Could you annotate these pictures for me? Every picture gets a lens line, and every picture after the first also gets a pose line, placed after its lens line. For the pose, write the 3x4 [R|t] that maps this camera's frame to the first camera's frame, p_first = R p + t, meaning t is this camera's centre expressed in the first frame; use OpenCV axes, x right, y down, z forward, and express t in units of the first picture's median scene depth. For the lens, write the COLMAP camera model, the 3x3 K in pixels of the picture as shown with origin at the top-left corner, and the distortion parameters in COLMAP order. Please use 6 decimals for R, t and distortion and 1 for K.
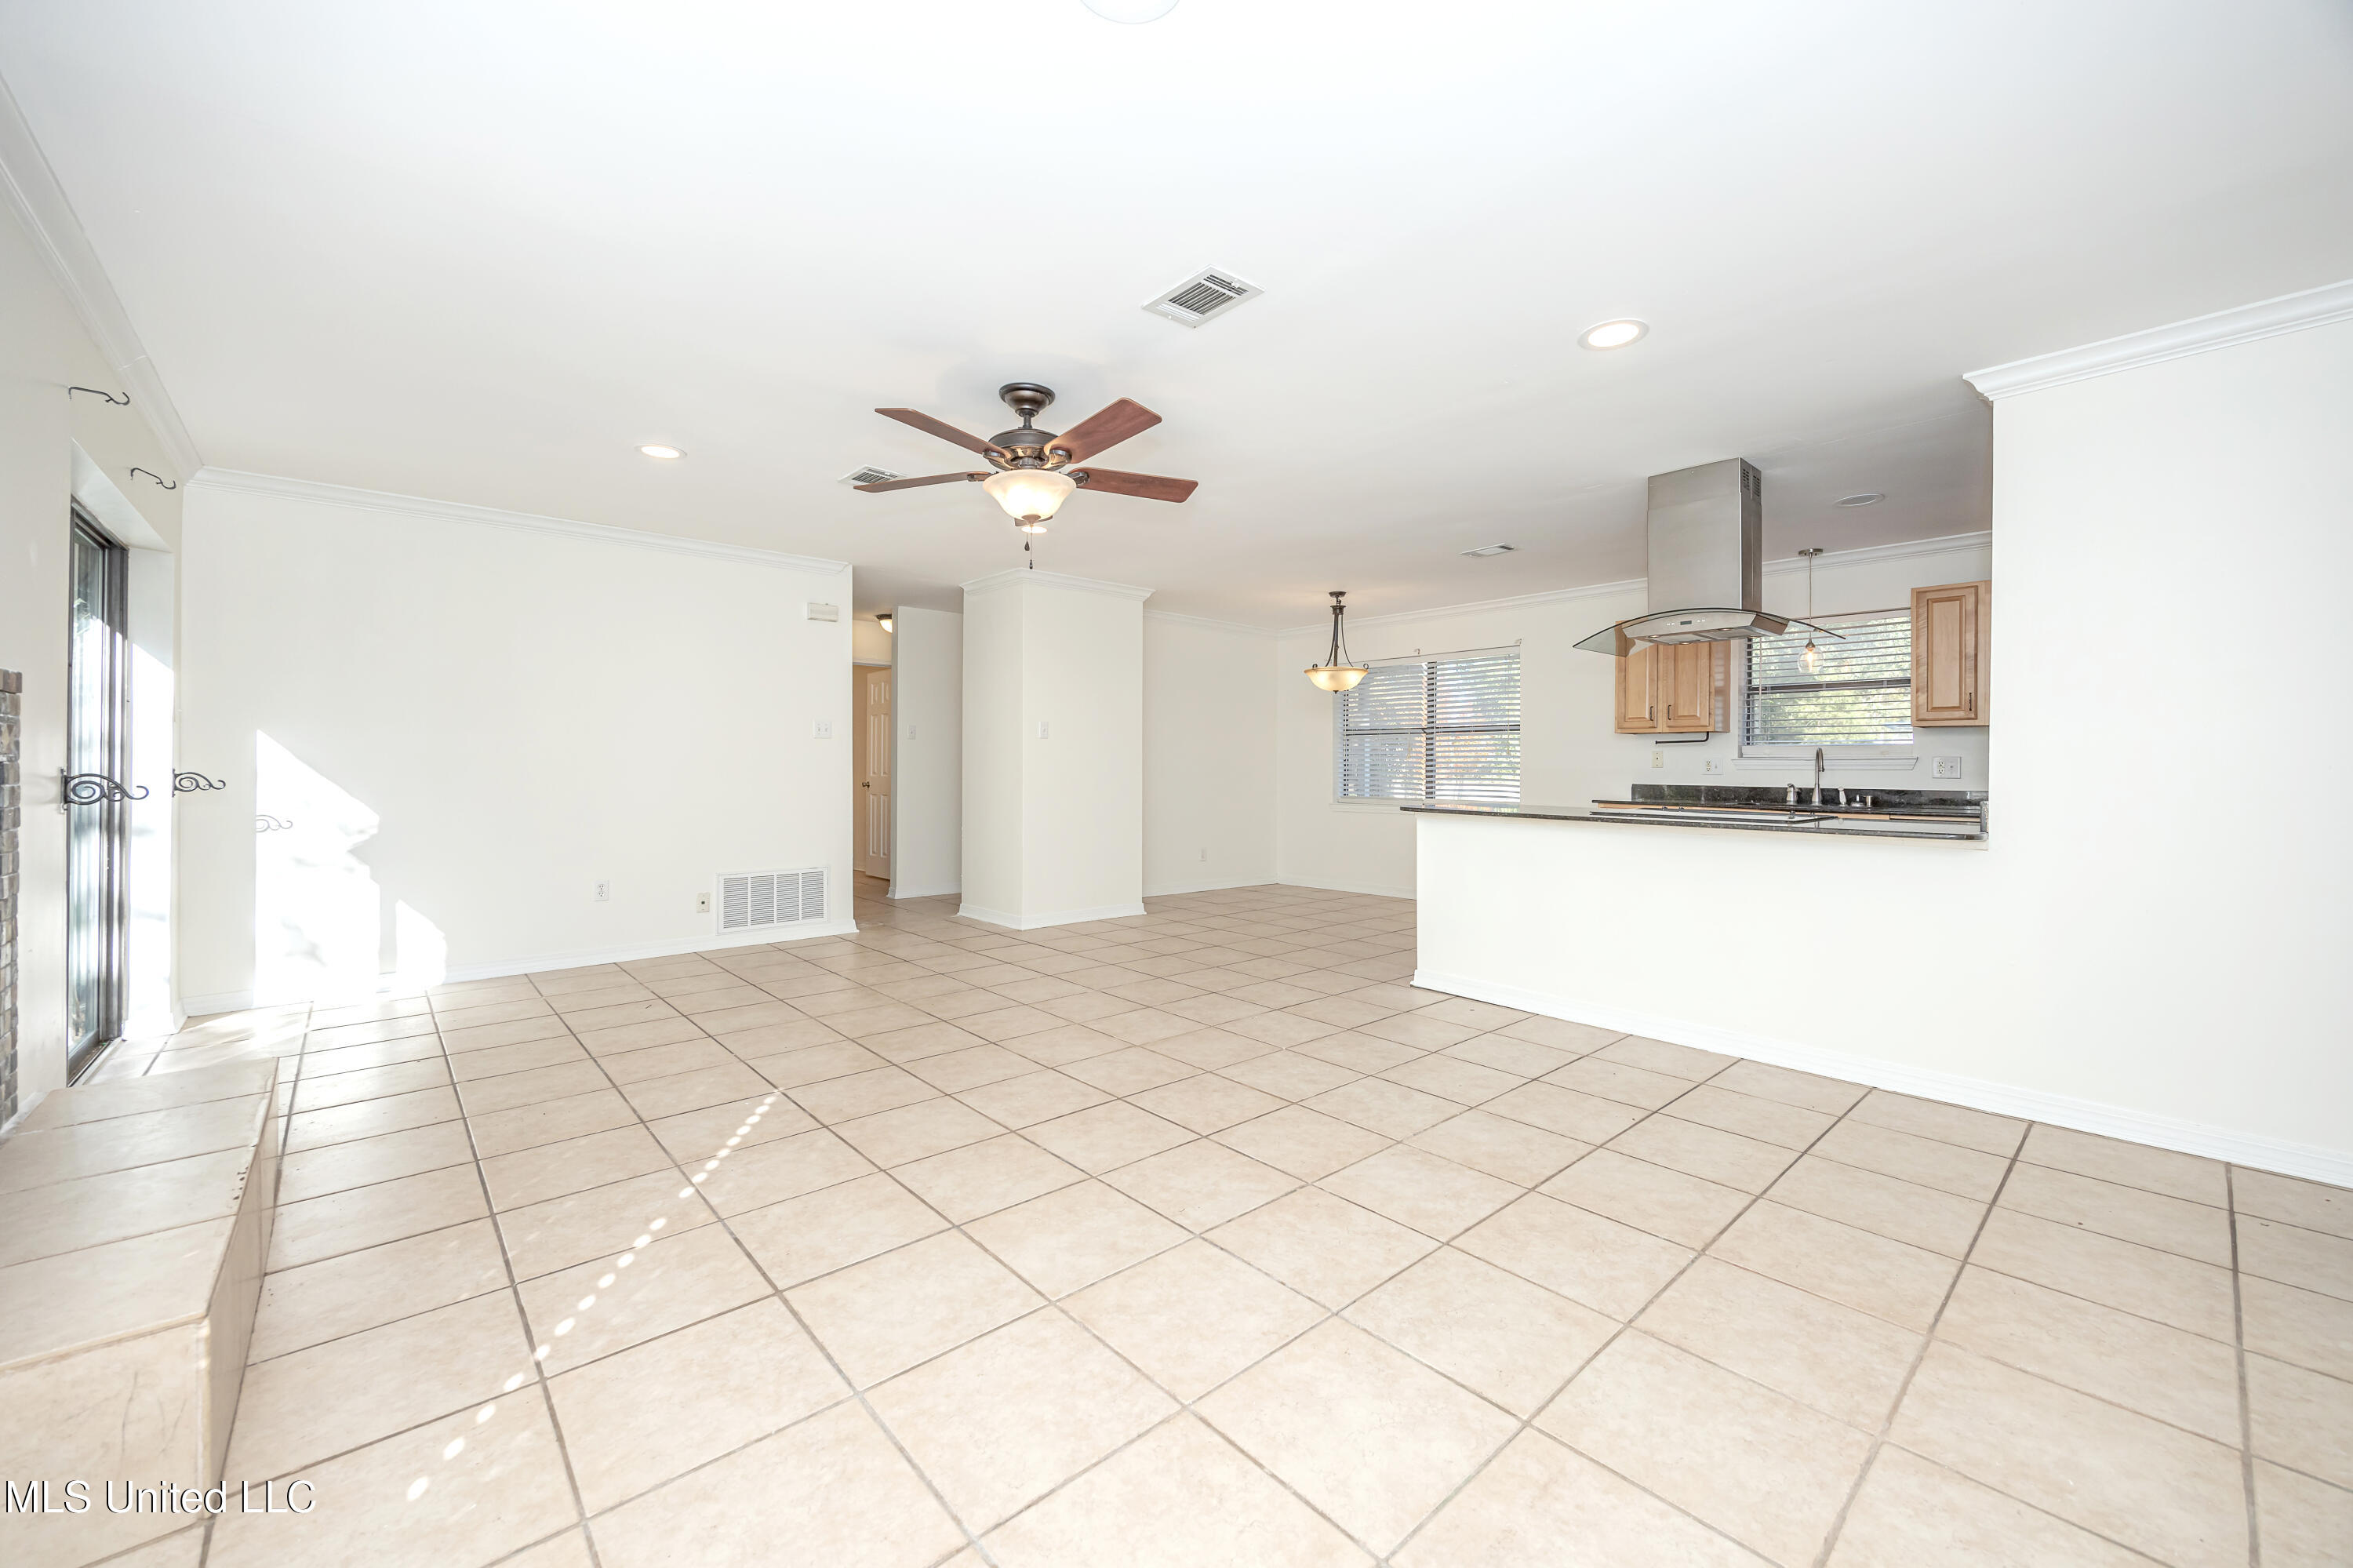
lens RADIAL K [[911.6, 0, 1168.3], [0, 911.6, 768.0], [0, 0, 1]] dist [-0.000149, 0.000251]
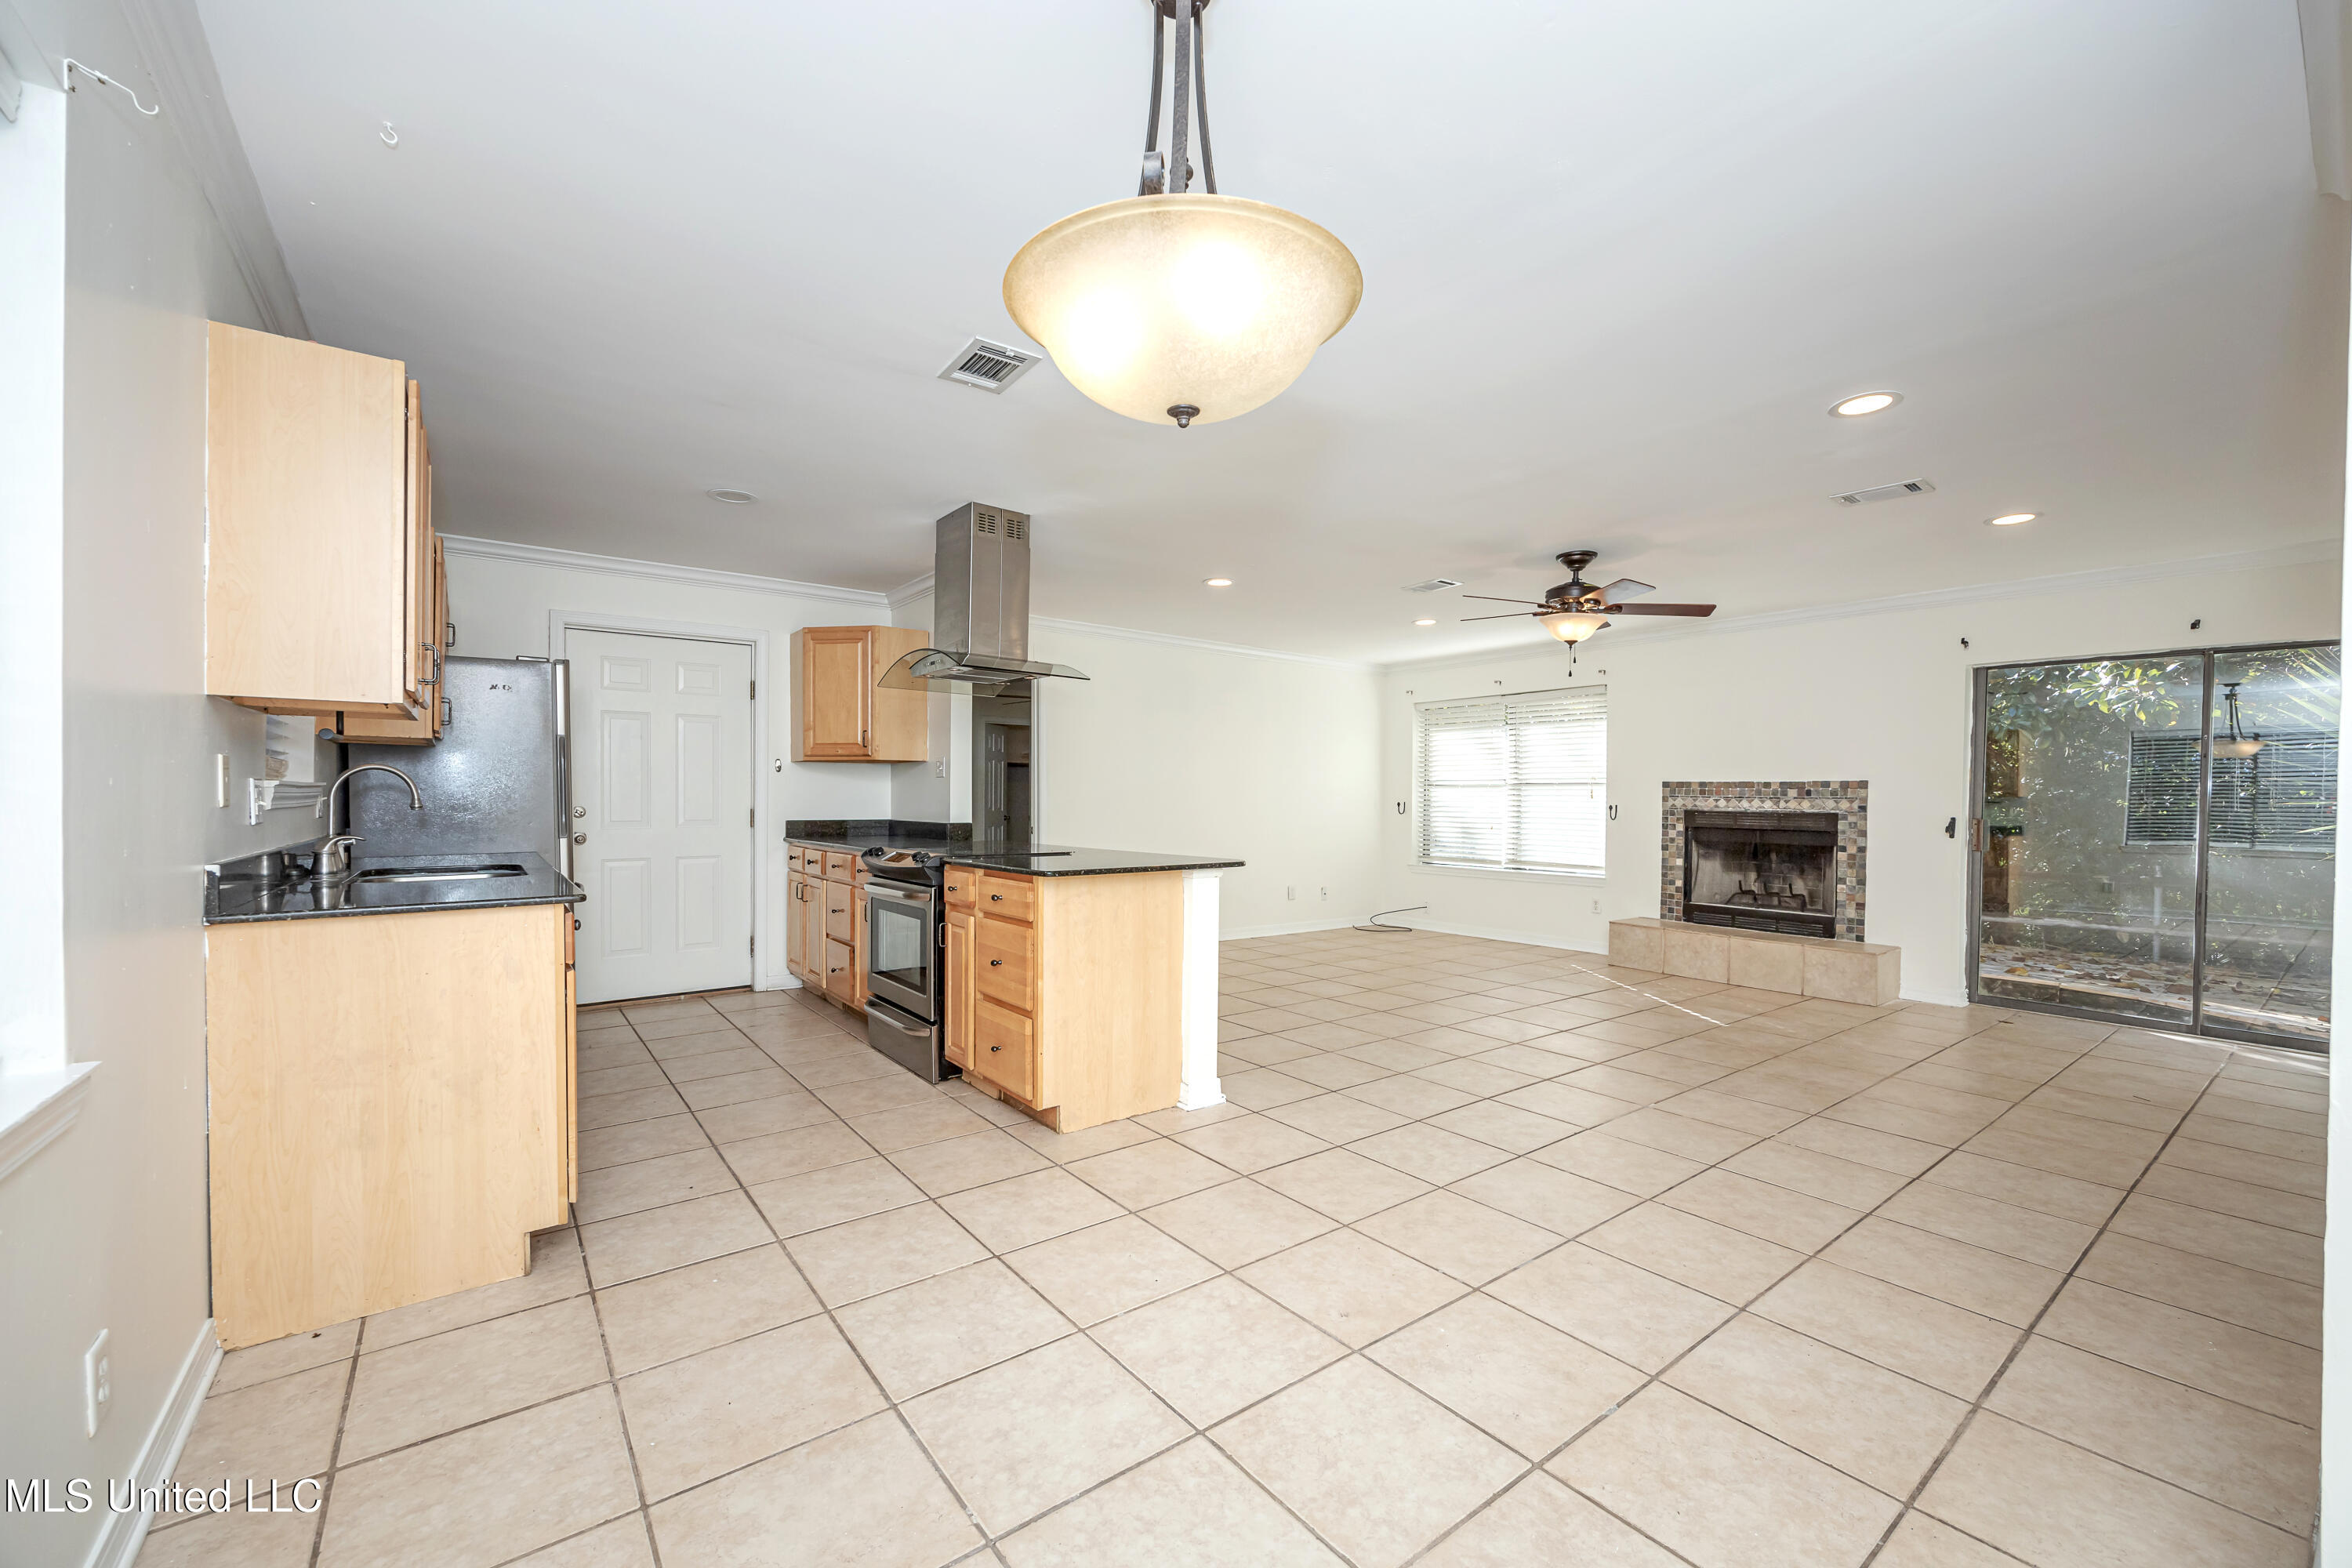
lens RADIAL K [[935.0, 0, 1179.1], [0, 935.0, 803.9], [0, 0, 1]] dist [0.013556, -0.000175]
pose [[-0.997138, -0.016013, 0.073889, 0.364815], [-0.015316, 0.999833, 0.009984, -0.019977], [-0.074036, 0.008824, -0.997217, 2.553094]]
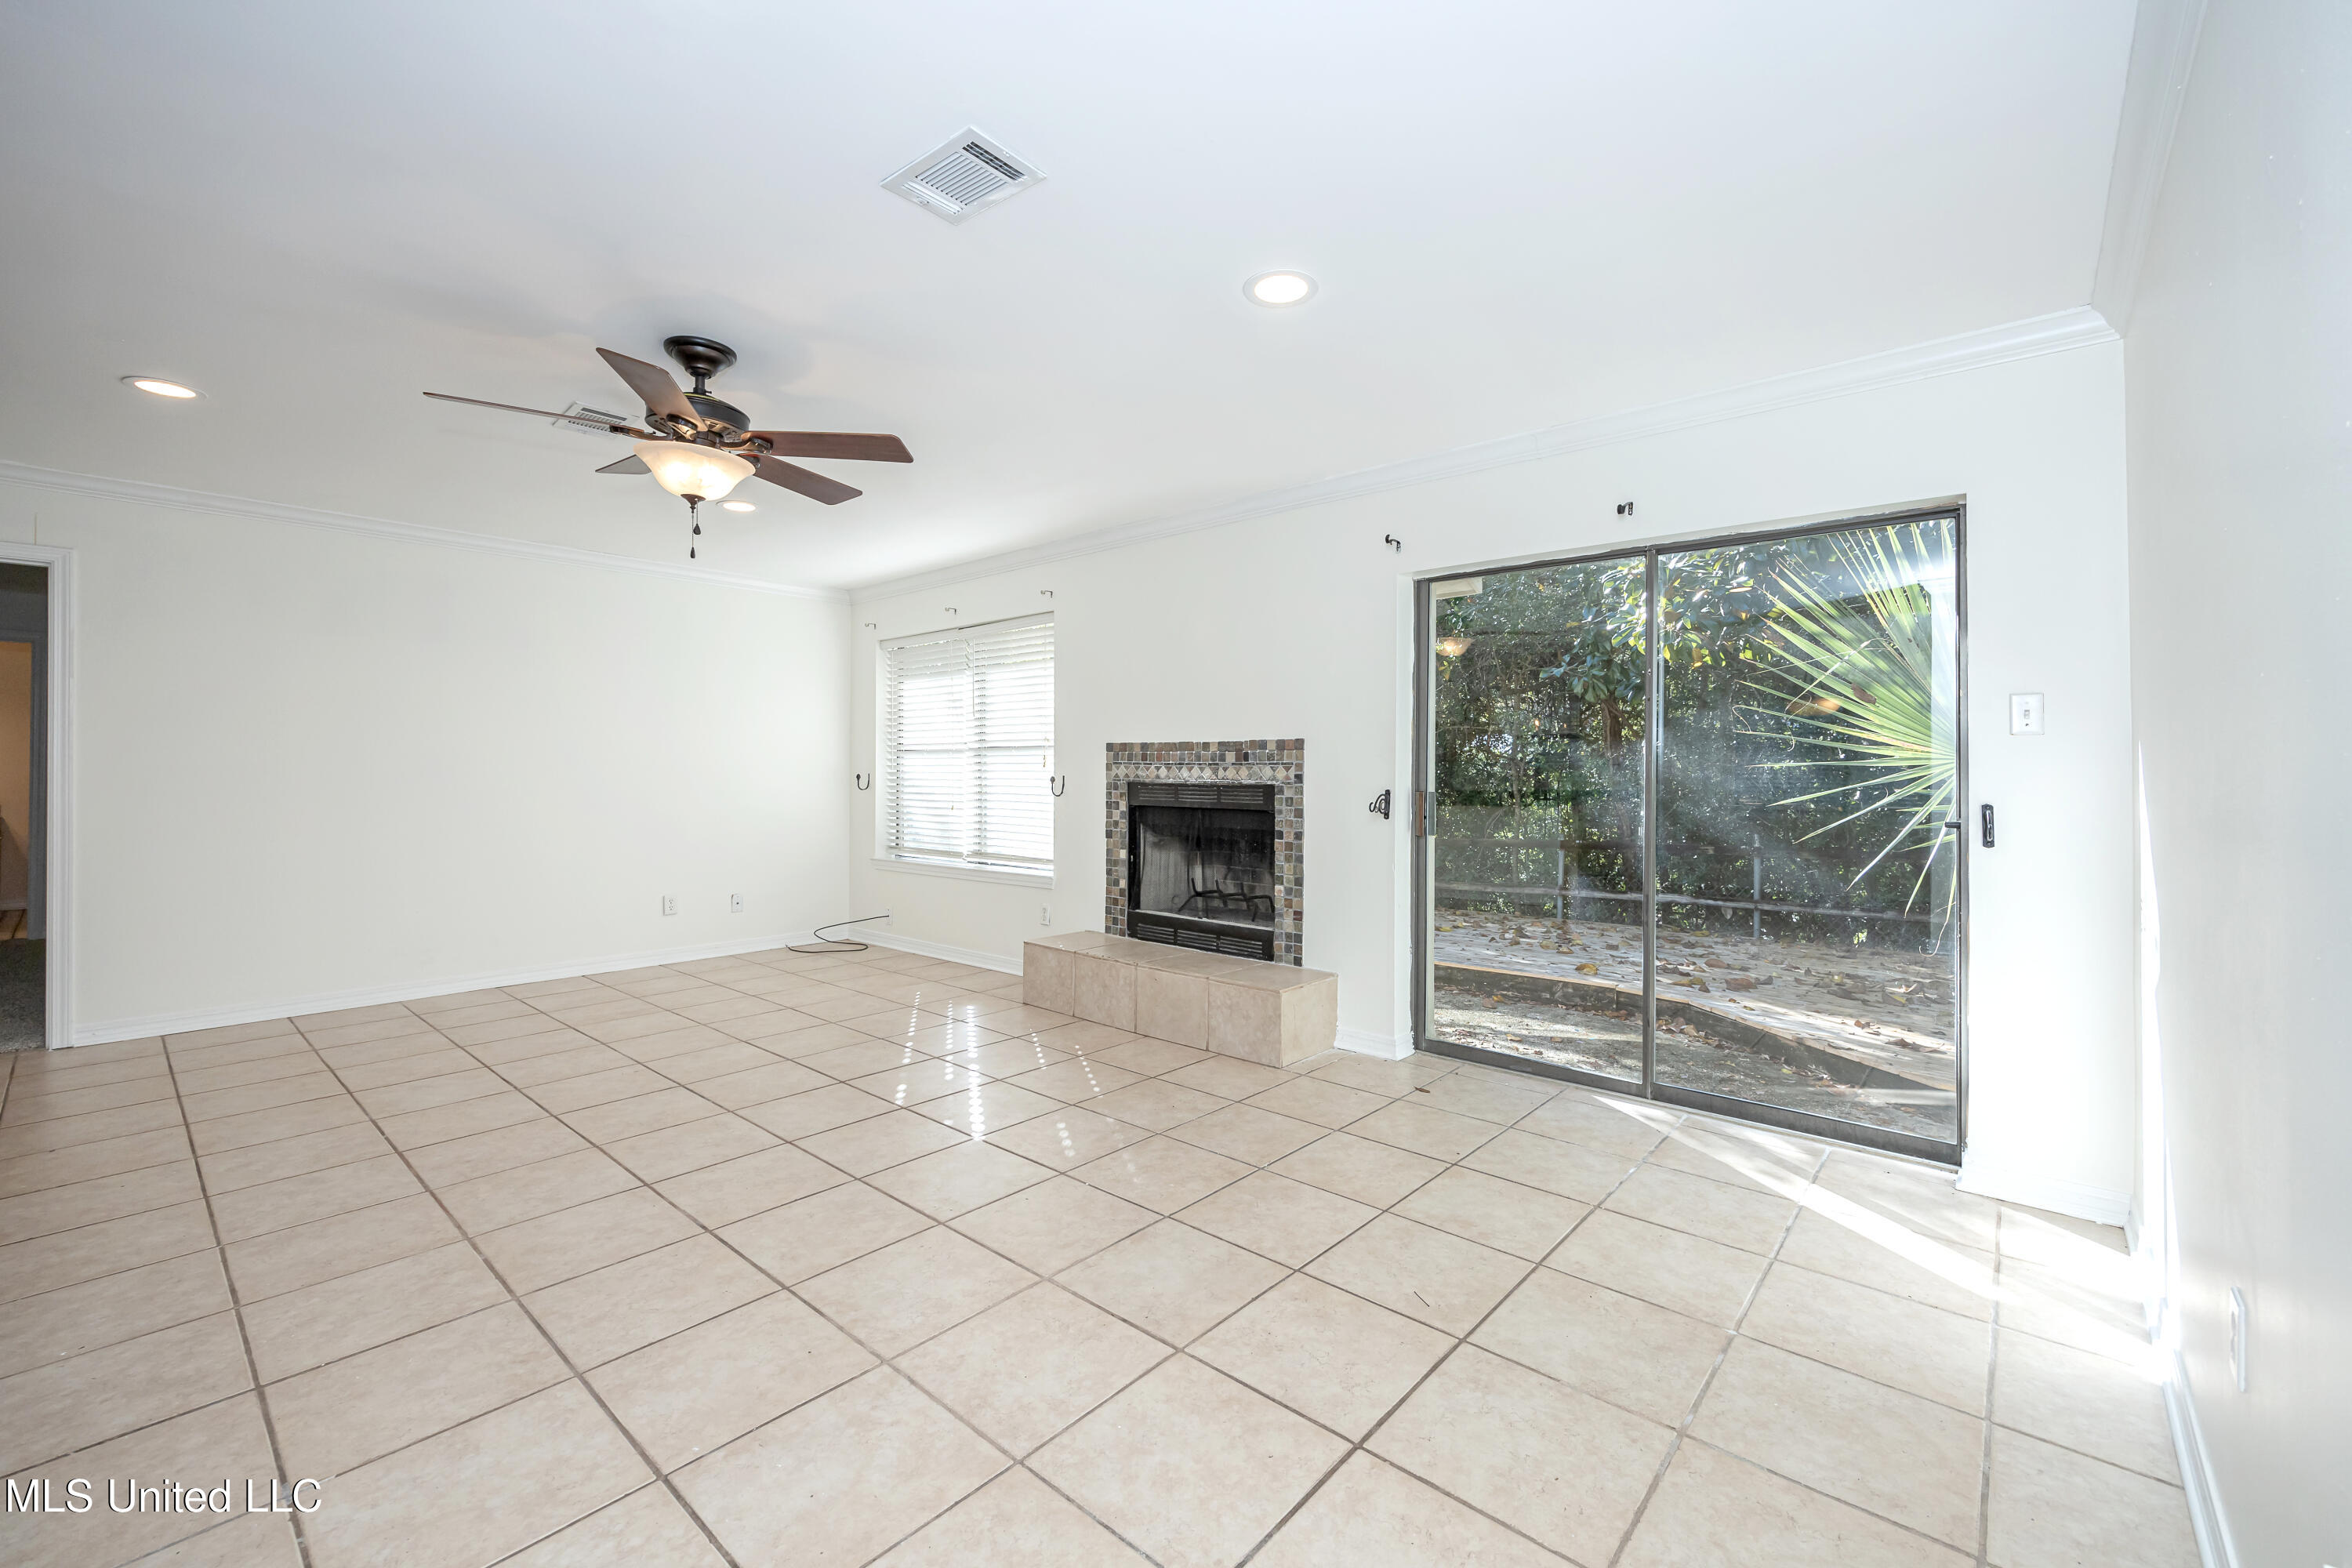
lens RADIAL K [[965.7, 0, 1178.7], [0, 965.7, 745.6], [0, 0, 1]] dist [0.002032, 0.000231]
pose [[-0.992717, -0.009496, -0.120093, -0.492271], [-0.006714, 0.999700, -0.023556, -0.025464], [0.120281, -0.022579, -0.992483, 1.946916]]
